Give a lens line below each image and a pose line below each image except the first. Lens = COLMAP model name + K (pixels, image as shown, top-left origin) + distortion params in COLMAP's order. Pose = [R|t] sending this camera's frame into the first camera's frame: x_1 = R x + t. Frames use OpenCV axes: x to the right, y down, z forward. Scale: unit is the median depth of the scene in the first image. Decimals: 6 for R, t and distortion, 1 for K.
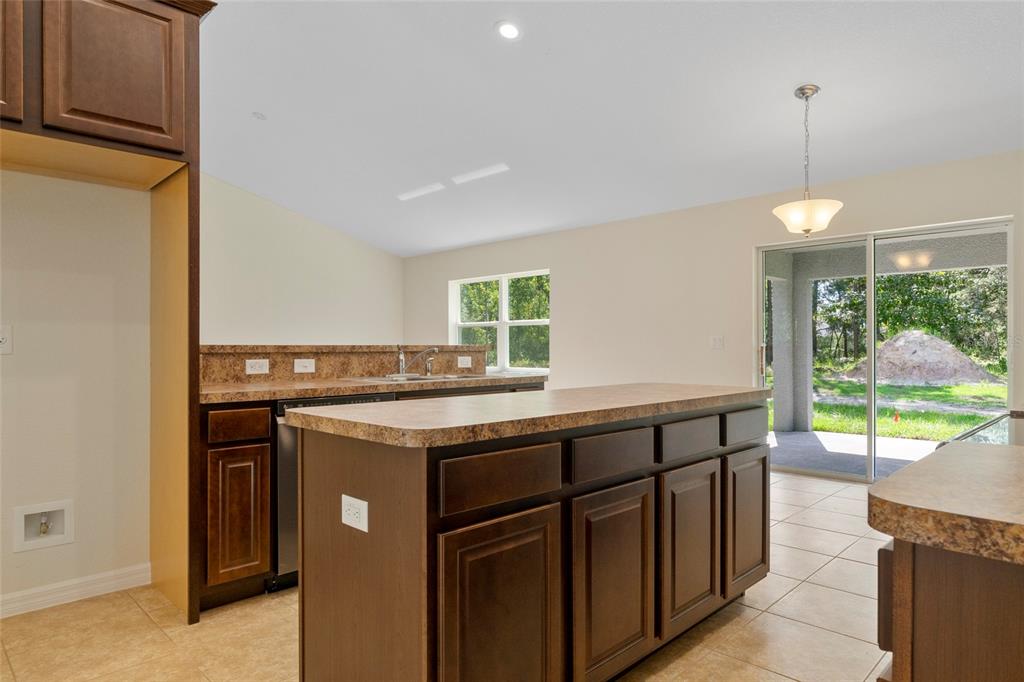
lens RADIAL K [[617.8, 0, 511.8], [0, 617.8, 346.7], [0, 0, 1]] dist [-0.002383, -0.002752]
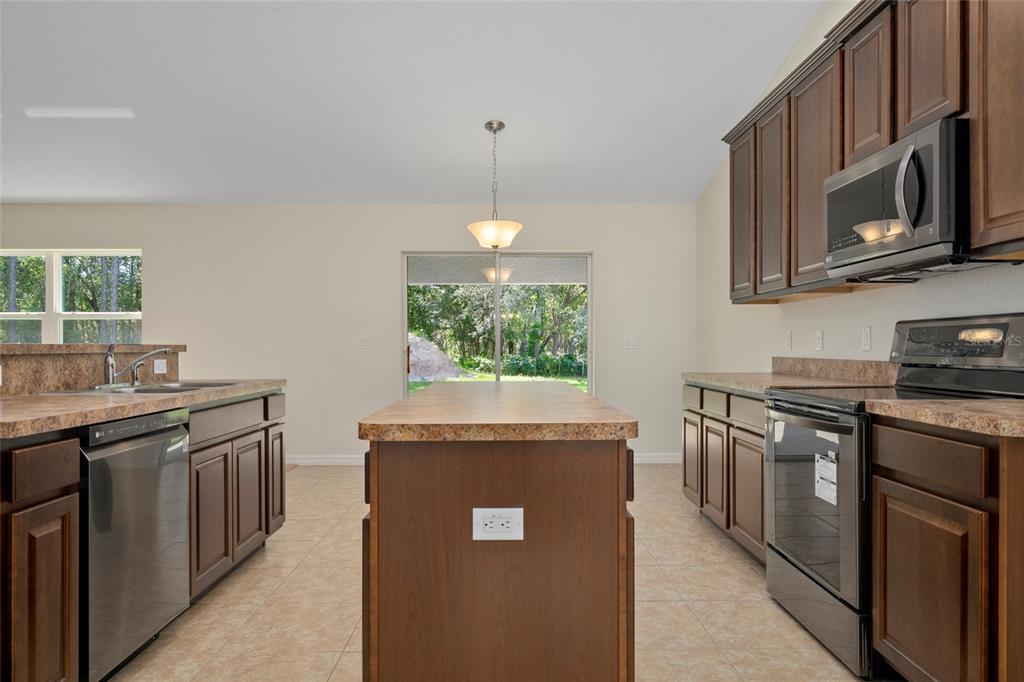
lens RADIAL K [[658.6, 0, 510.2], [0, 658.6, 347.3], [0, 0, 1]] dist [0.002163, 0.000448]
pose [[0.701109, 0.000190, 0.713054, -0.386092], [-0.000175, 1.000000, -0.000094, 0.000990], [-0.713054, -0.000059, 0.701109, 0.117645]]
